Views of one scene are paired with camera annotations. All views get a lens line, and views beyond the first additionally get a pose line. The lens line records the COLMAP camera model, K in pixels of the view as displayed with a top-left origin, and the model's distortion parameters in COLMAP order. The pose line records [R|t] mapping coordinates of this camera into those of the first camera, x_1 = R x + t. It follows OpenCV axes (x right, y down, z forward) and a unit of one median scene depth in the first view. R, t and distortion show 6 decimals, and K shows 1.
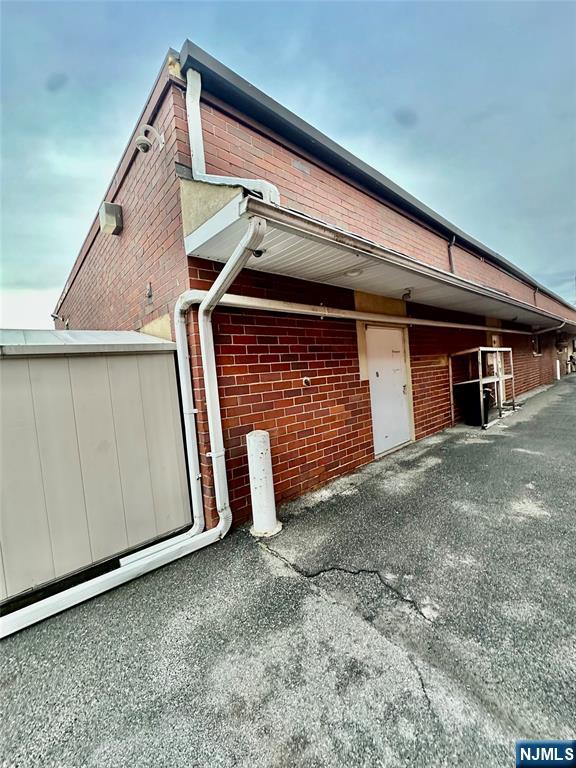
lens RADIAL K [[306.7, 0, 288.6], [0, 306.7, 382.7], [0, 0, 1]] dist [-0.001944, 0.000117]
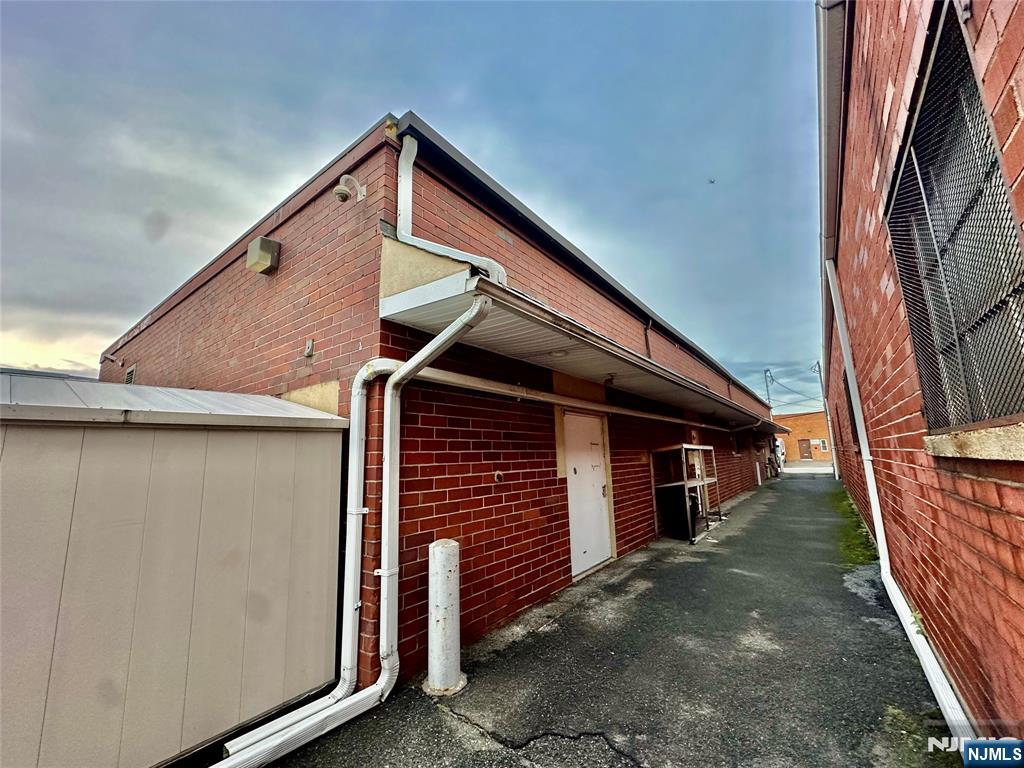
lens RADIAL K [[408.9, 0, 512.5], [0, 408.9, 380.9], [0, 0, 1]] dist [-0.001944, 0.000117]
pose [[0.979325, 0.088397, 0.181959, -0.155652], [-0.045165, 0.972314, -0.229274, -0.004058], [-0.197188, 0.216315, 0.956203, -0.107120]]
